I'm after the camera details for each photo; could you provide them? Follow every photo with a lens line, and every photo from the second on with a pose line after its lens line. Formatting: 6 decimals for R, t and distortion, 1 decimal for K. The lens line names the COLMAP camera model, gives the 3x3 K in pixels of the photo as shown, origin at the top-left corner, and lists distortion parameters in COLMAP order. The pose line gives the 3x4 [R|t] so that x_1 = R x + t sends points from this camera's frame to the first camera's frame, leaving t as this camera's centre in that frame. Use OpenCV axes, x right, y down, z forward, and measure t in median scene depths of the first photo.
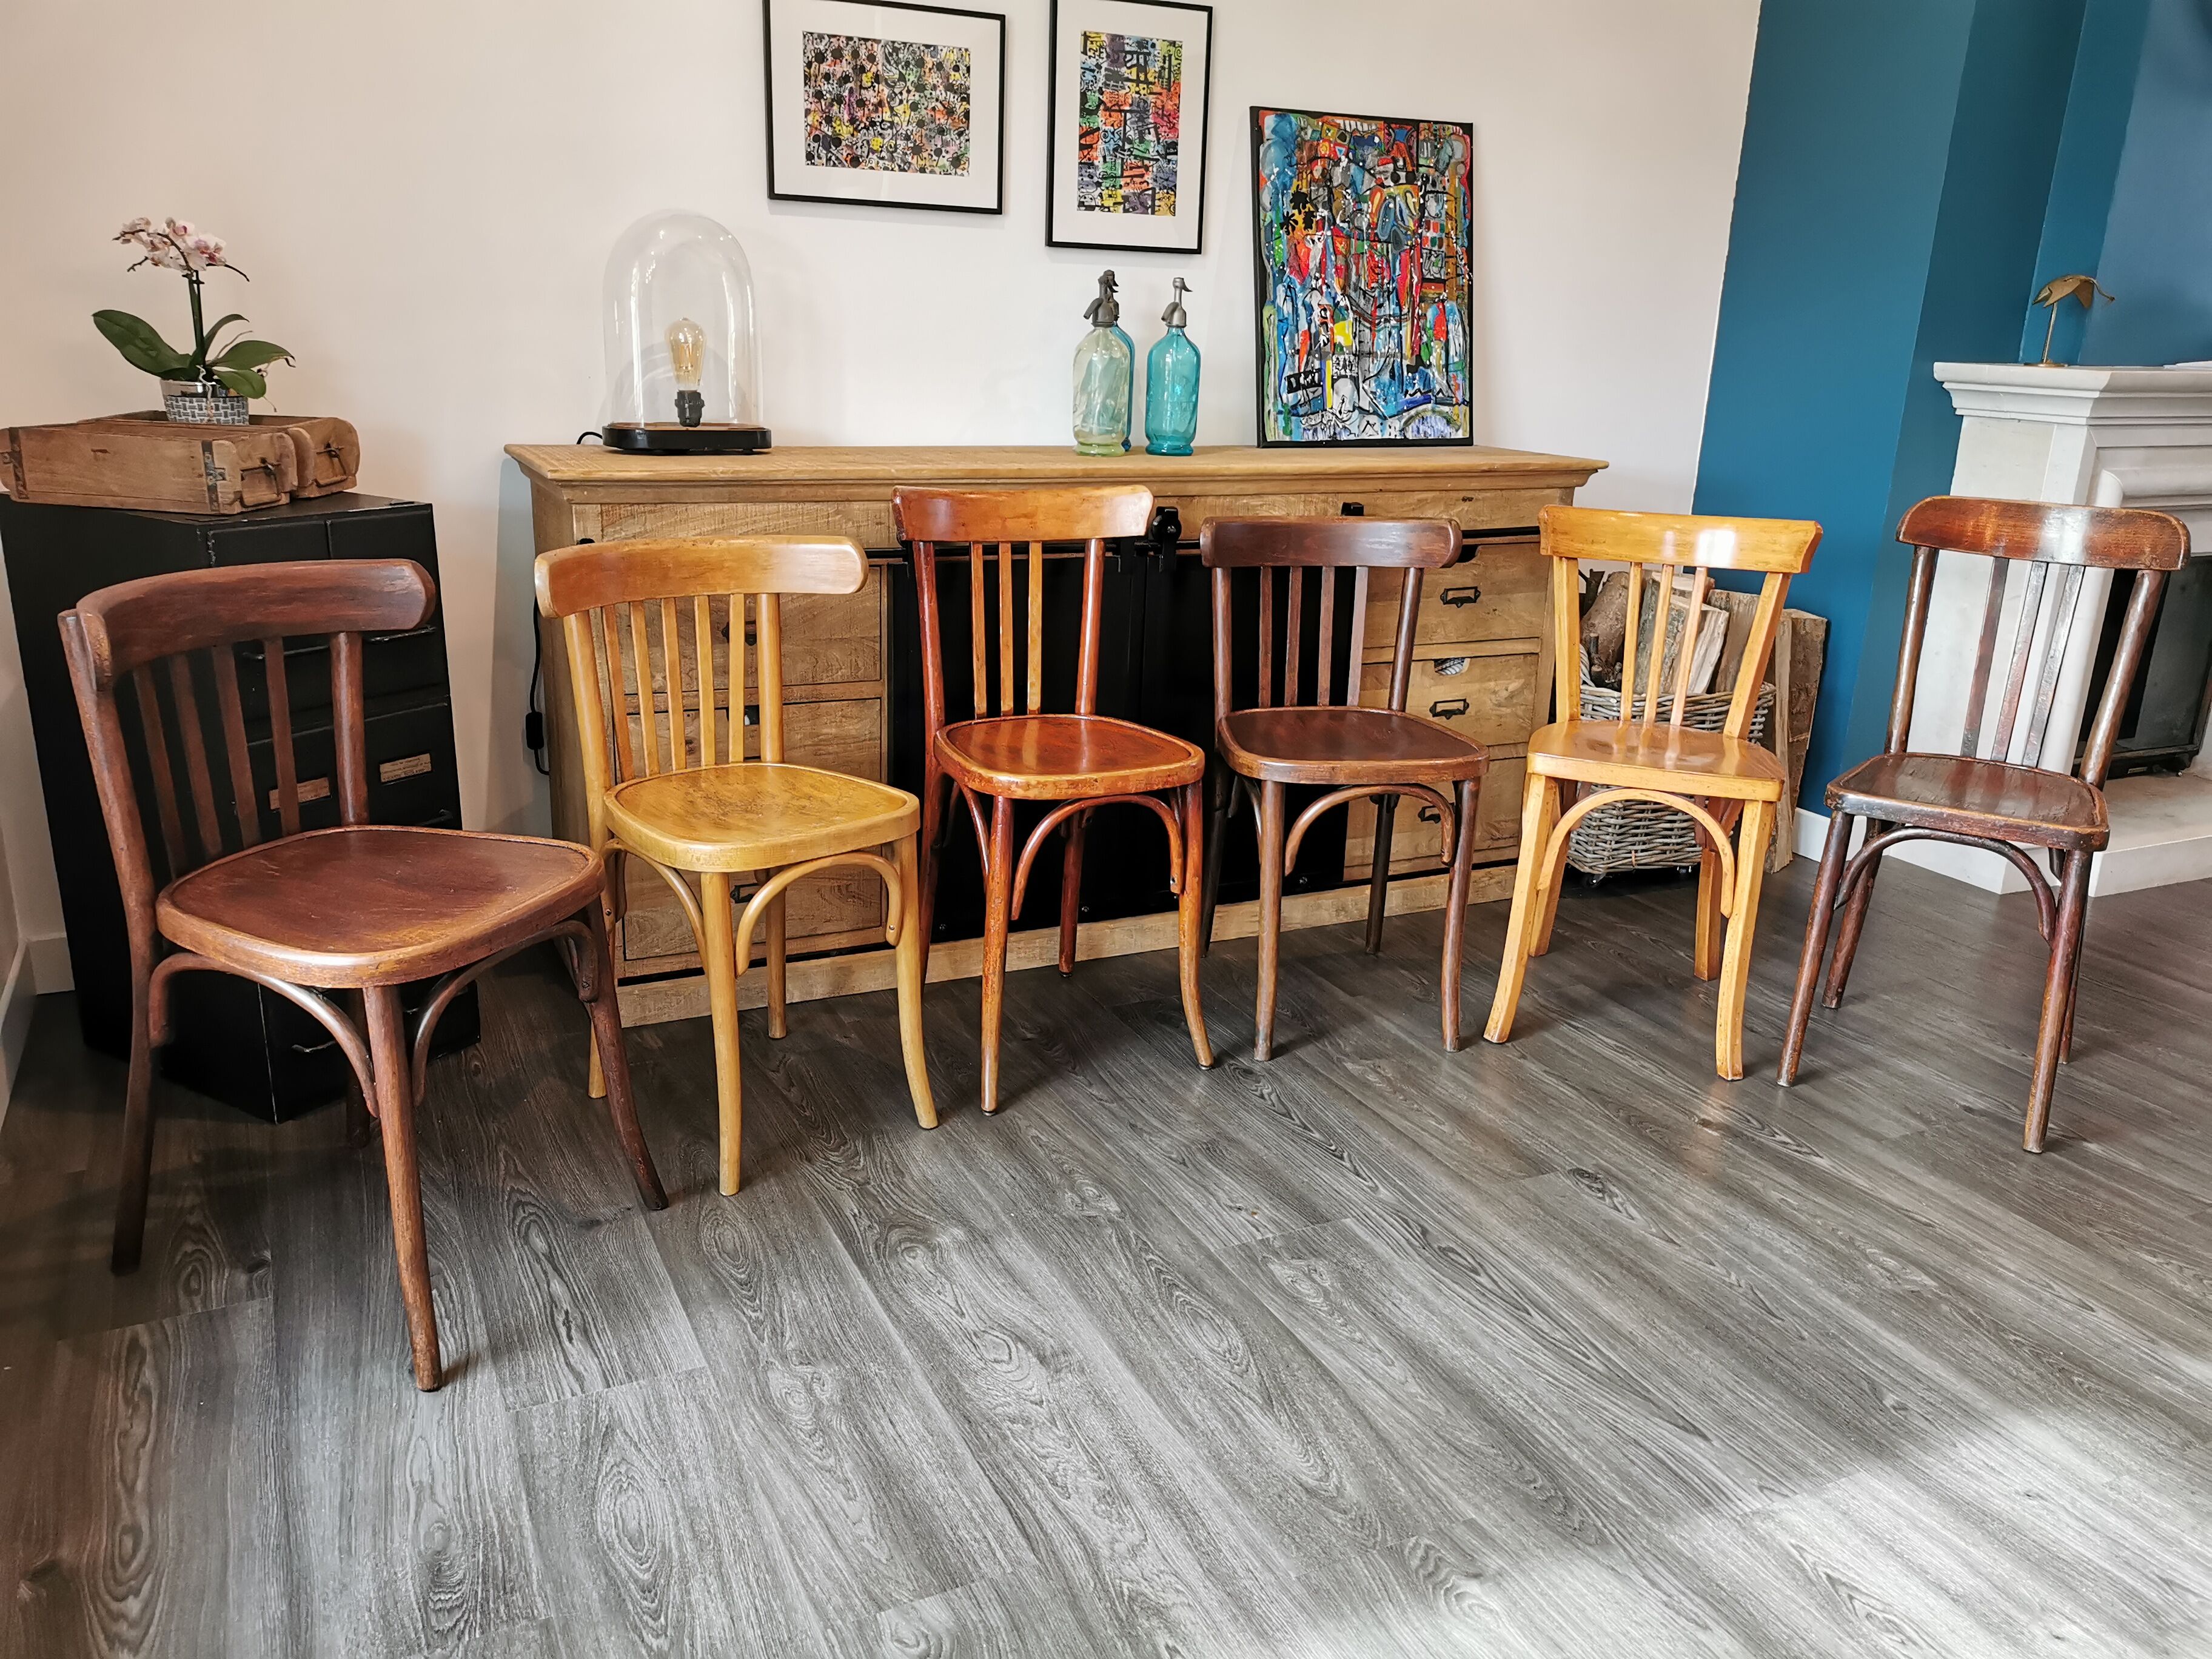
lens RADIAL K [[1686.6, 0, 1103.8], [0, 1686.6, 836.7], [0, 0, 1]] dist [0.063808, -0.060381]
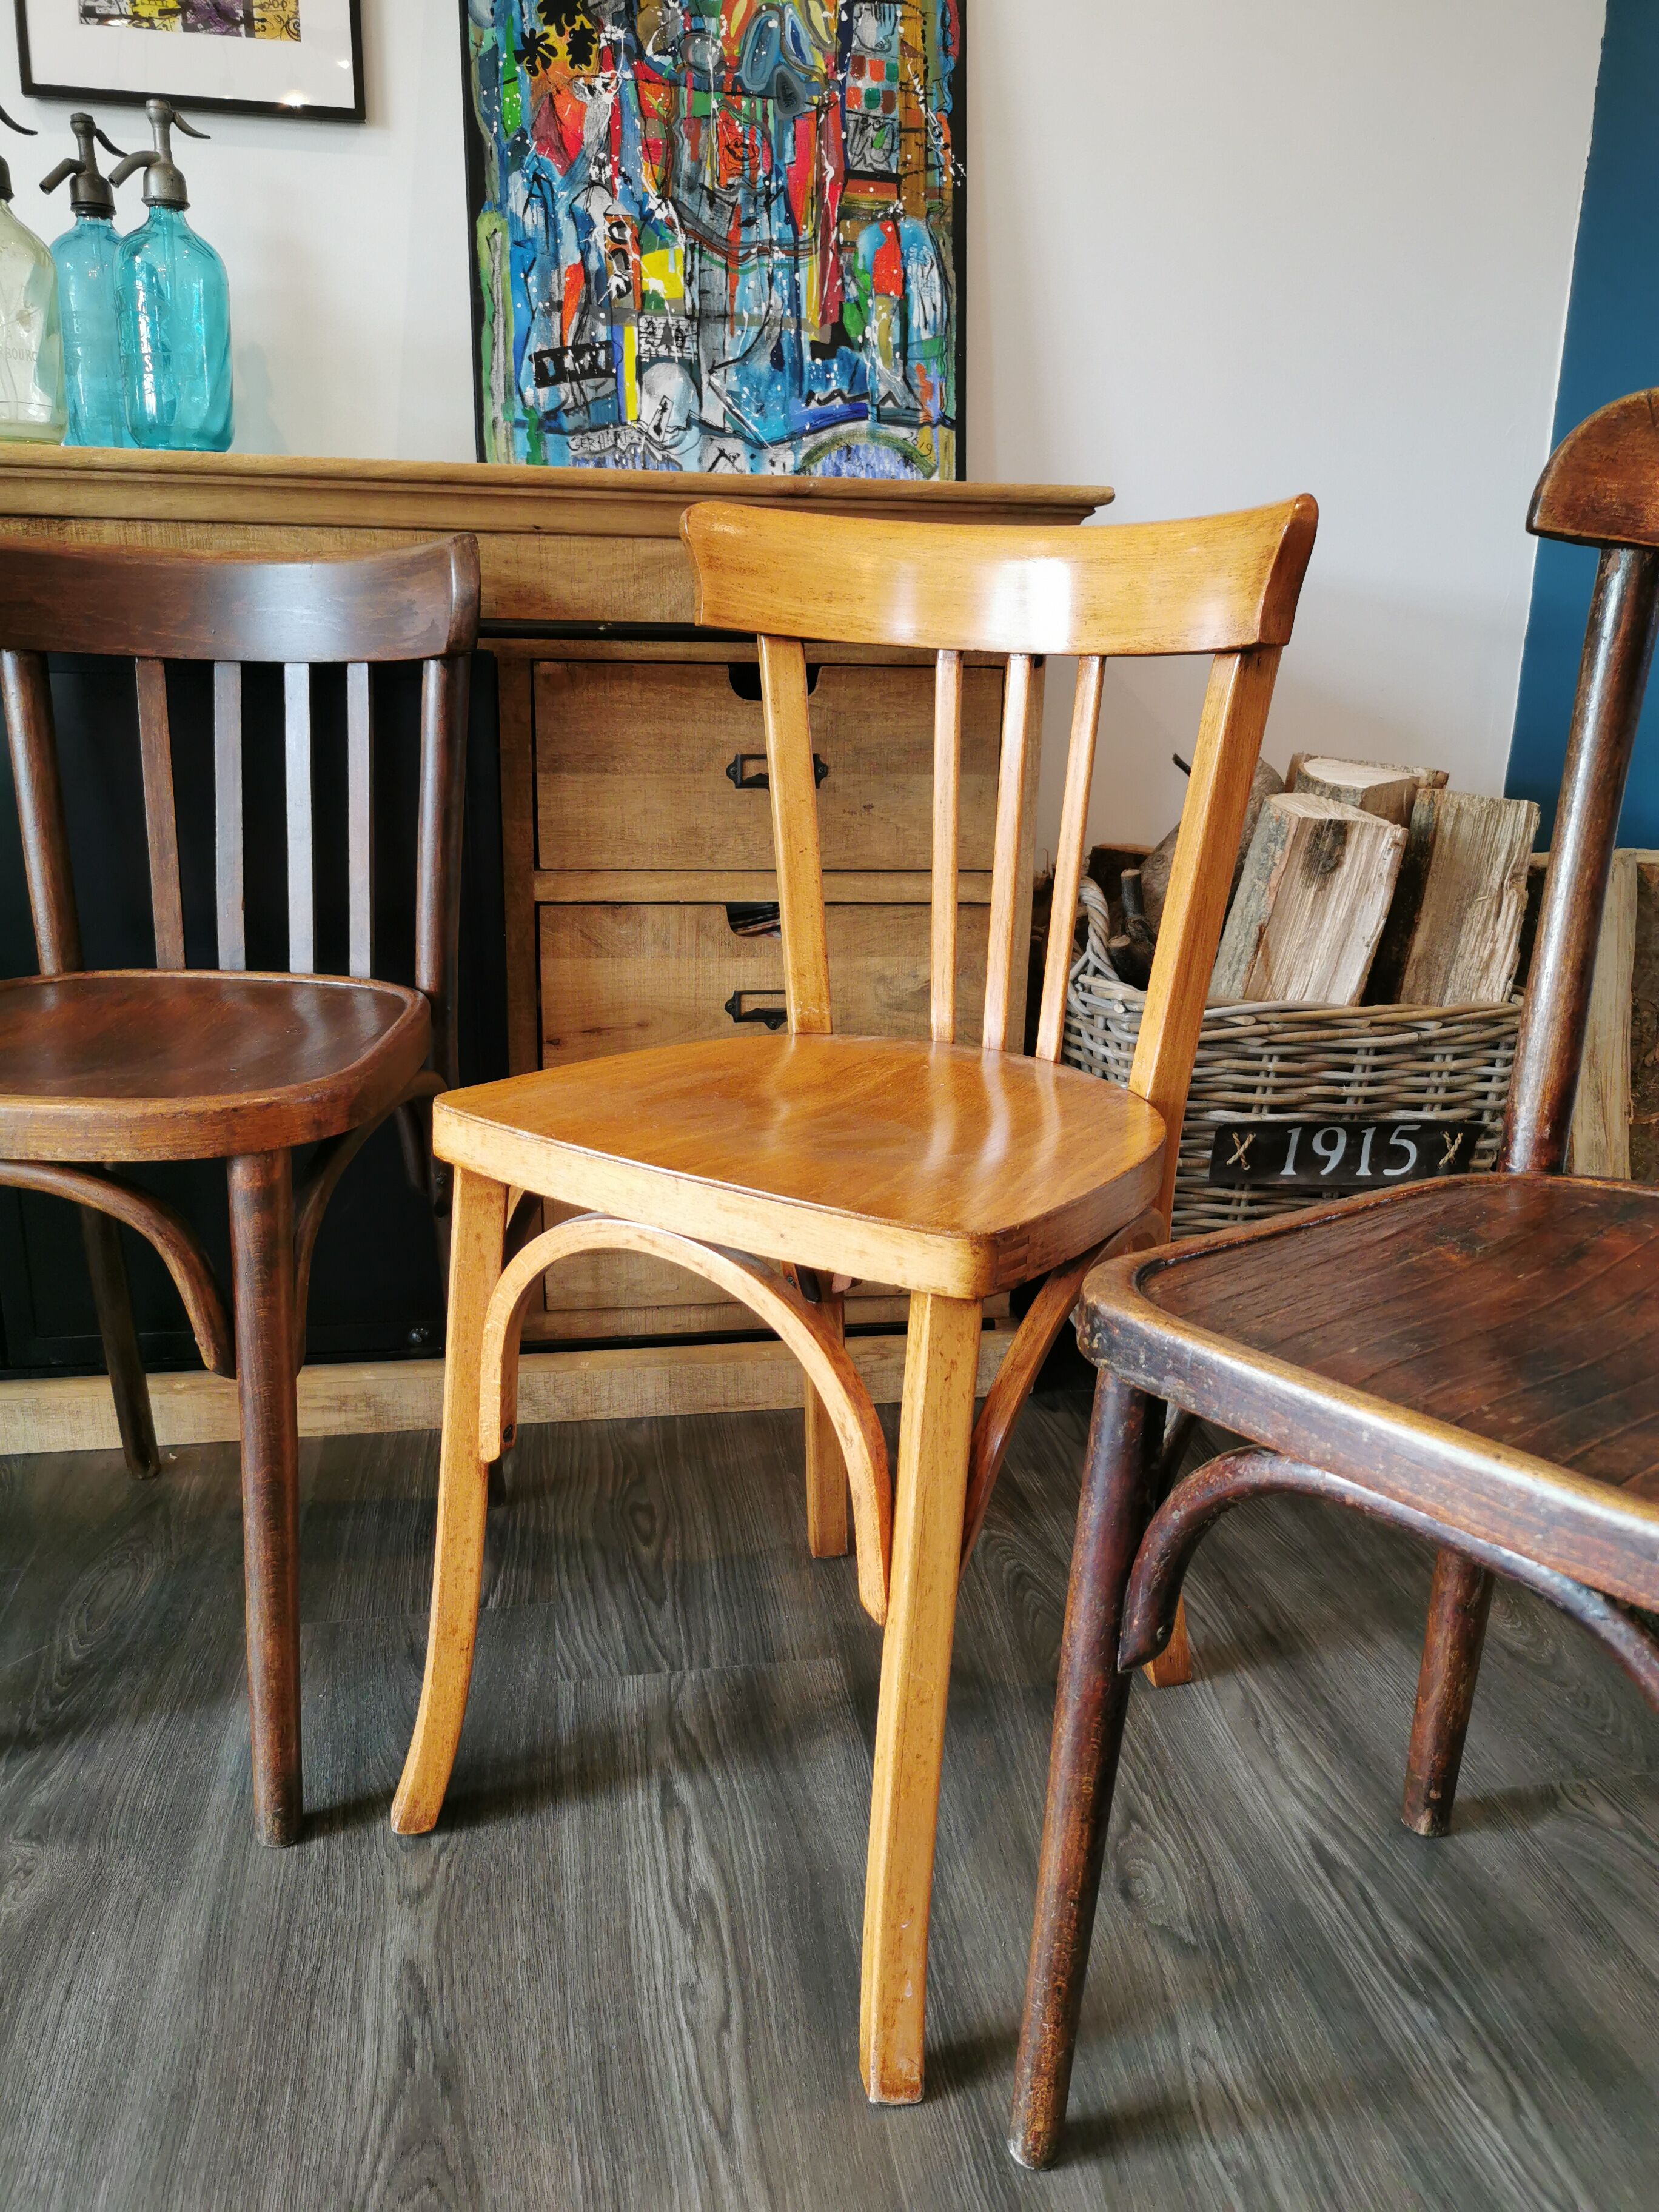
lens RADIAL K [[1706.6, 0, 823.7], [0, 1706.6, 1105.9], [0, 0, 1]] dist [0.063936, -0.074874]
pose [[0.960411, 0.063941, -0.271150, 0.410584], [-0.072984, 0.997059, -0.023386, -0.042726], [0.268857, 0.042250, 0.962253, 0.616297]]
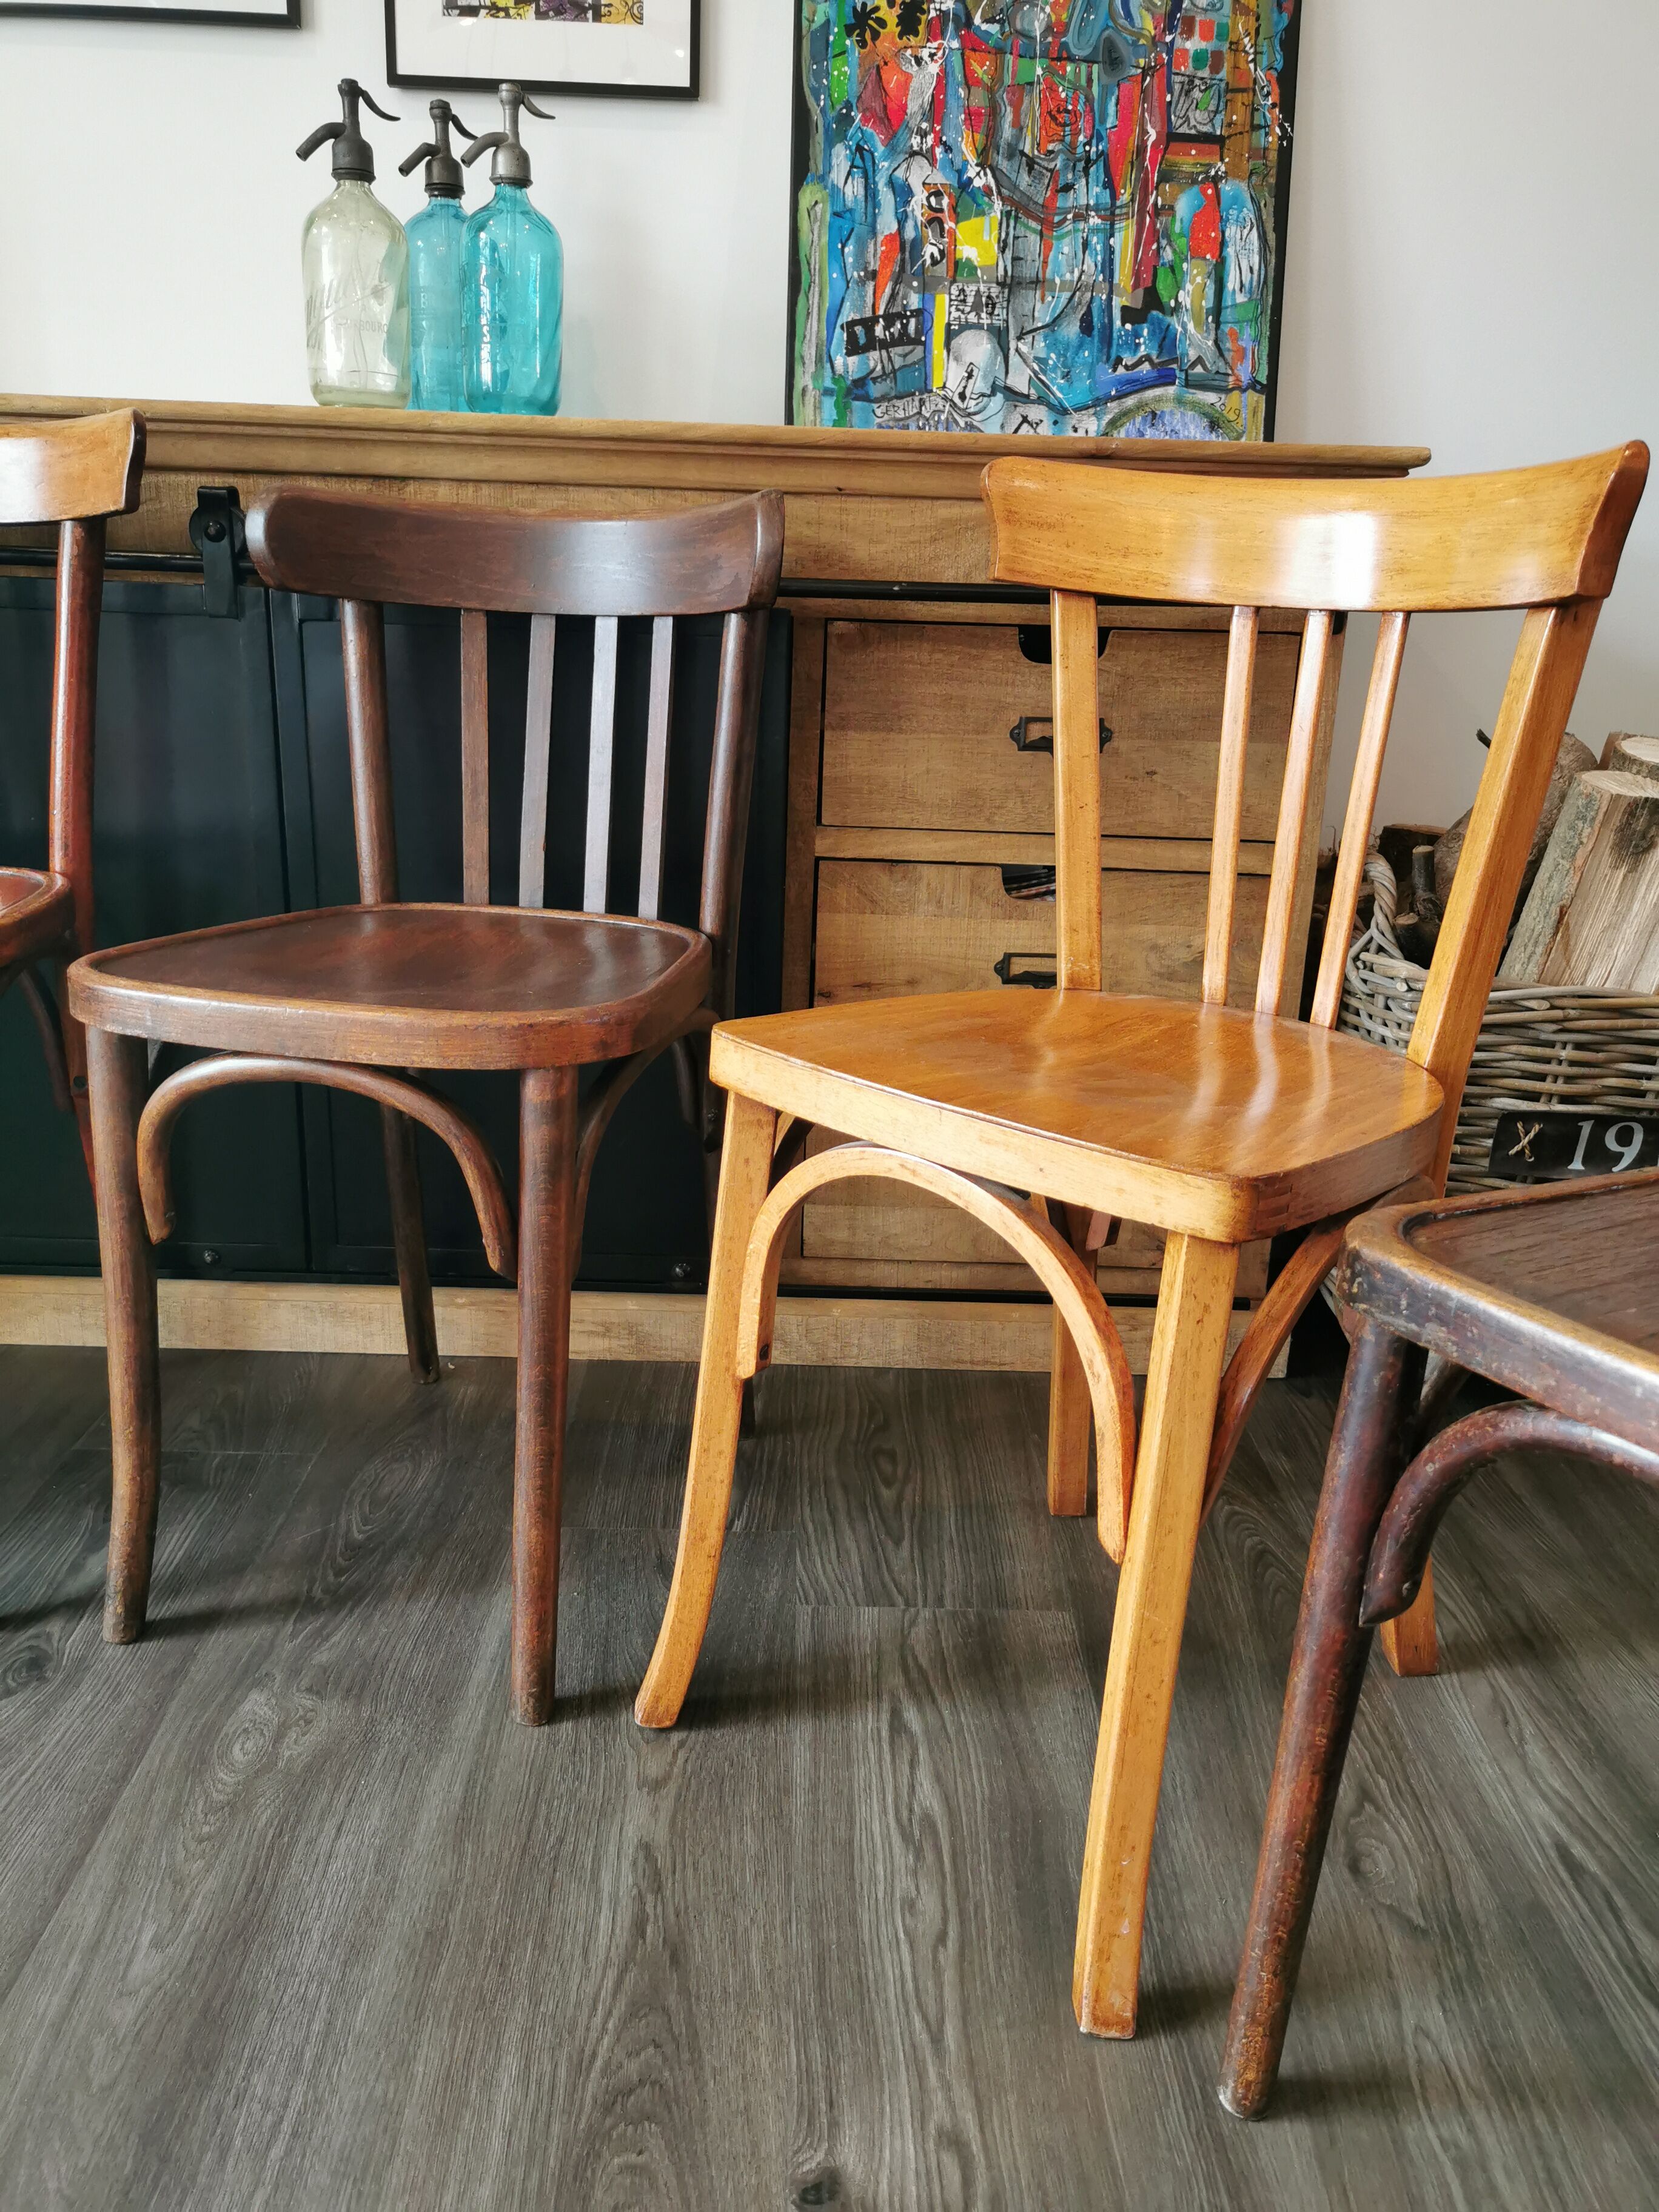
lens RADIAL K [[1706.6, 0, 823.7], [0, 1706.6, 1105.9], [0, 0, 1]] dist [0.063936, -0.074874]
pose [[0.903281, 0.120186, -0.411871, 0.412884], [-0.132764, 0.991146, -0.001945, -0.031929], [0.407991, 0.056439, 0.911240, 0.609621]]
